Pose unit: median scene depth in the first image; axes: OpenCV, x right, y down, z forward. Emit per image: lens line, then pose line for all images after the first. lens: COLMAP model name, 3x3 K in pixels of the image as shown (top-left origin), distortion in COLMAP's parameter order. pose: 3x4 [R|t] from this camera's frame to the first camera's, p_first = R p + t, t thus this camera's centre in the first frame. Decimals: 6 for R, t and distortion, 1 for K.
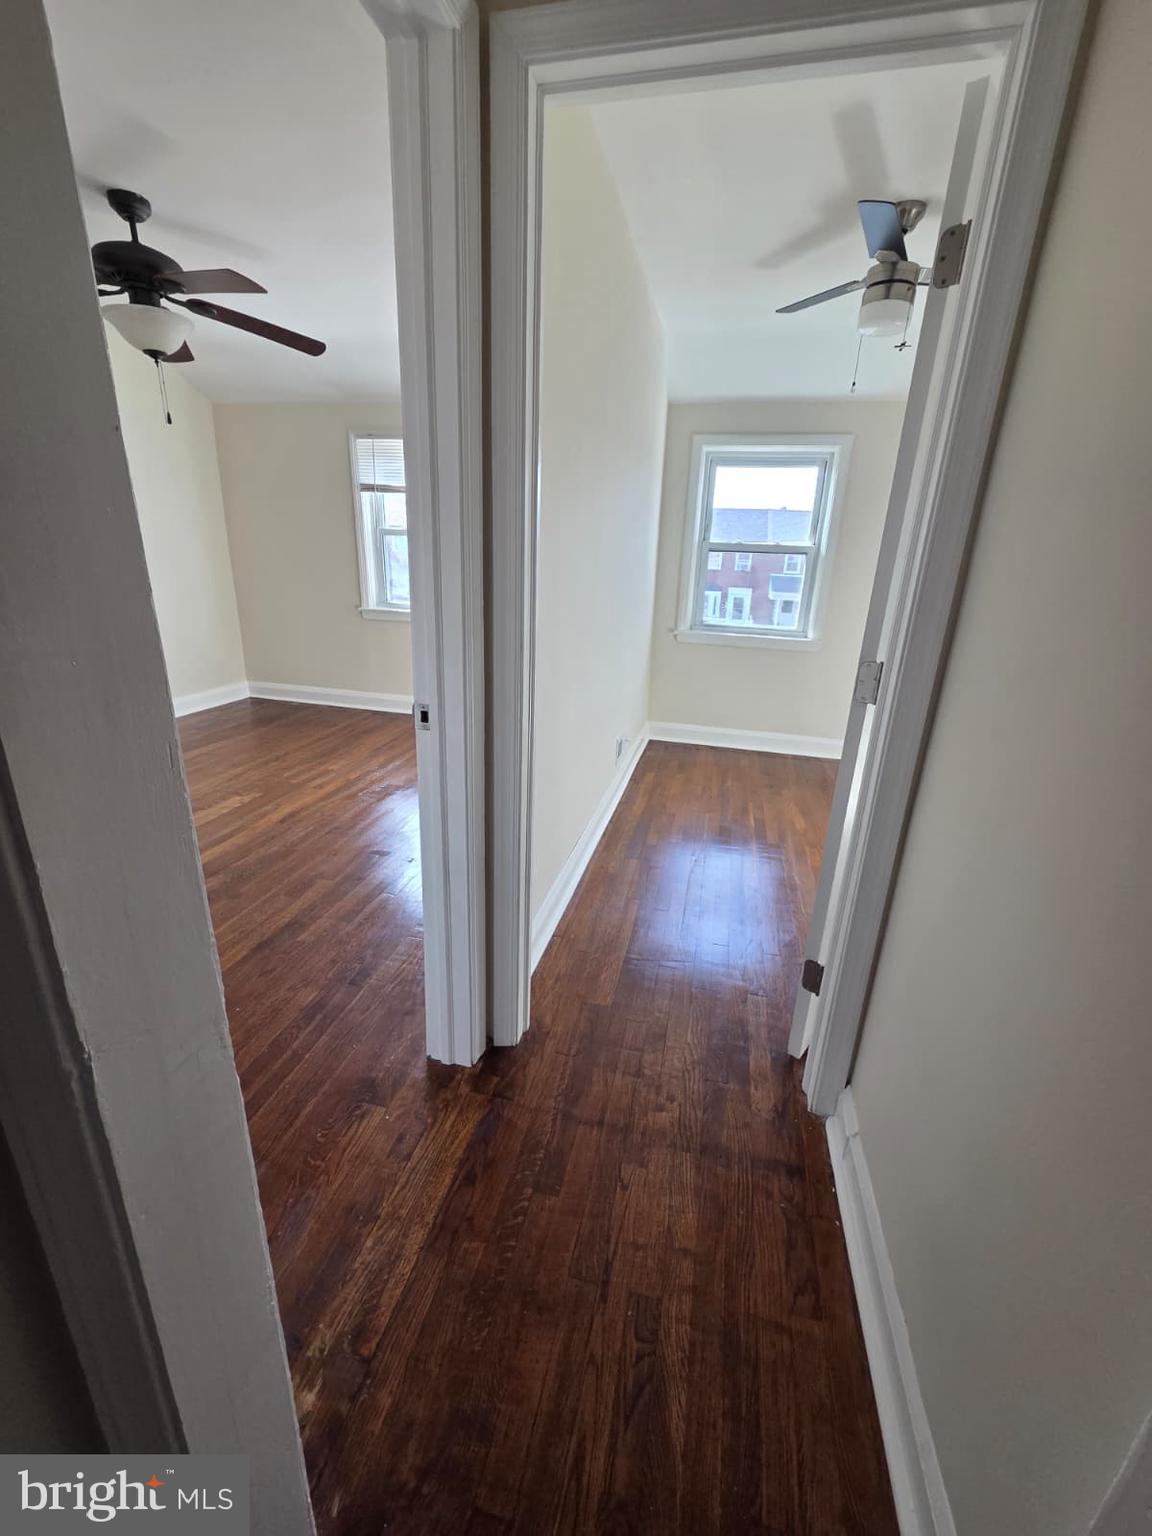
lens RADIAL K [[627.4, 0, 581.0], [0, 627.4, 762.4], [0, 0, 1]] dist [0.005336, -0.001991]
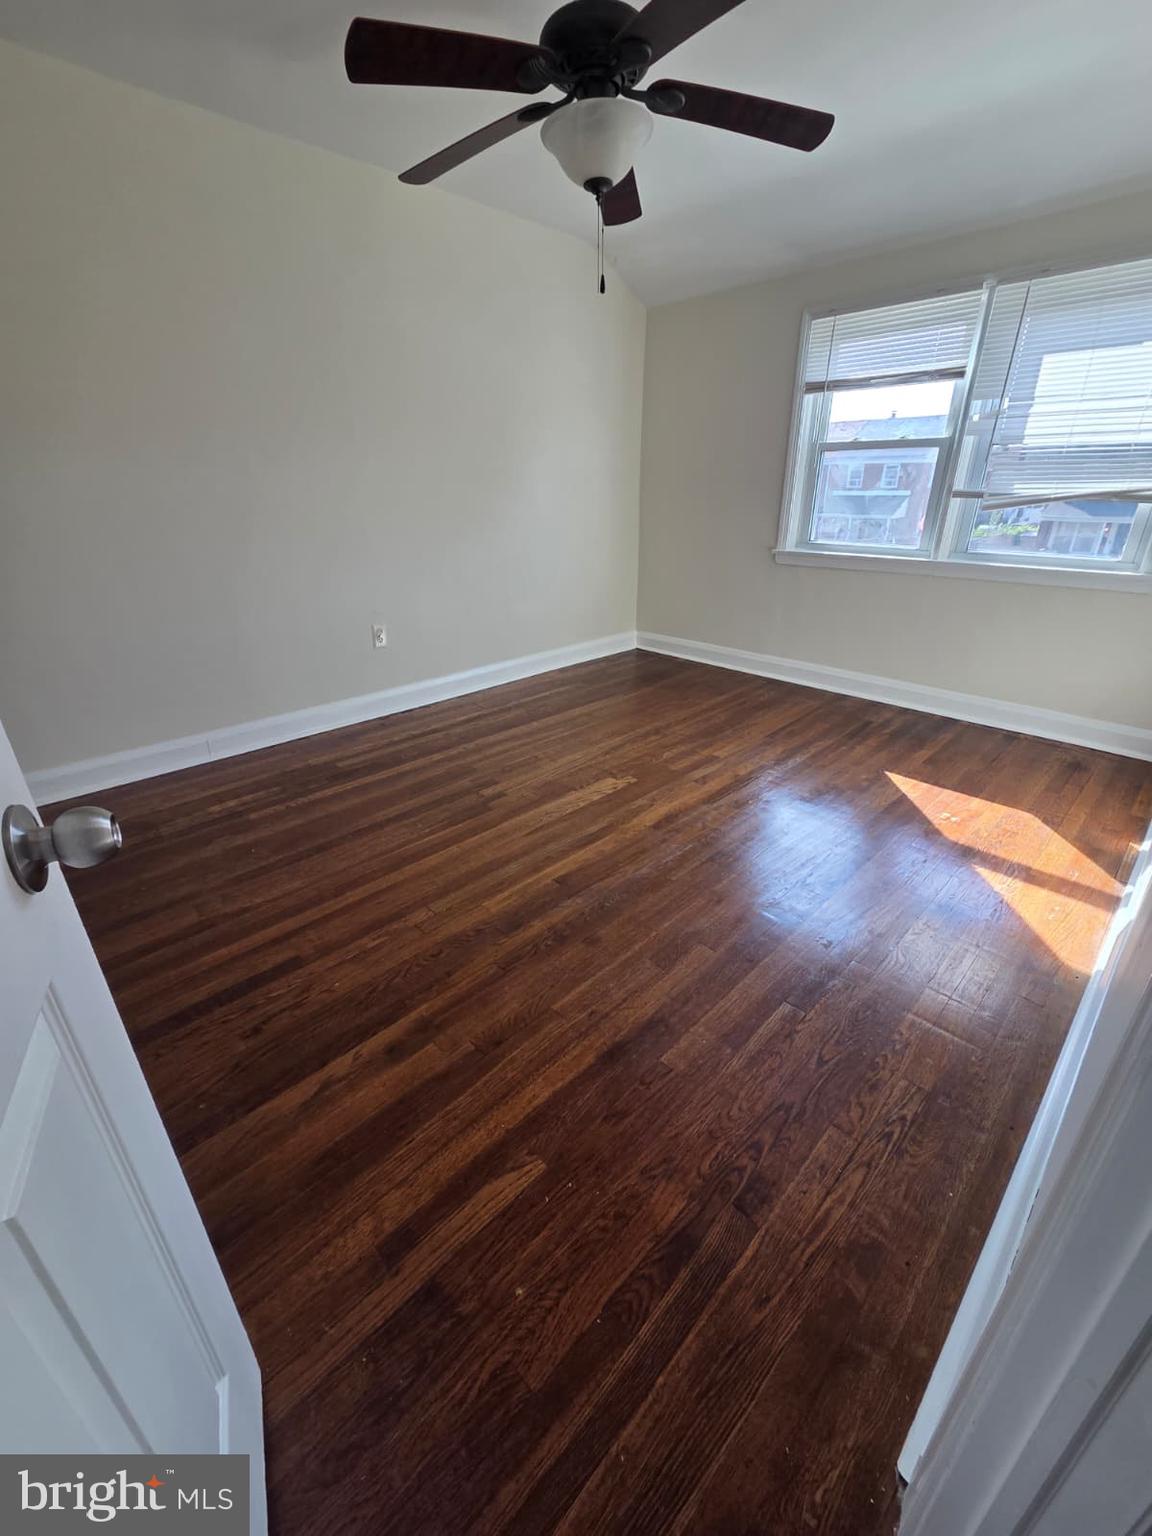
lens RADIAL K [[627.4, 0, 581.8], [0, 627.4, 768.6], [0, 0, 1]] dist [0.005336, -0.001991]
pose [[0.844404, 0.177918, -0.505299, -0.154075], [-0.130315, 0.983124, 0.128394, -0.061101], [0.519615, -0.042569, 0.853339, 0.255758]]
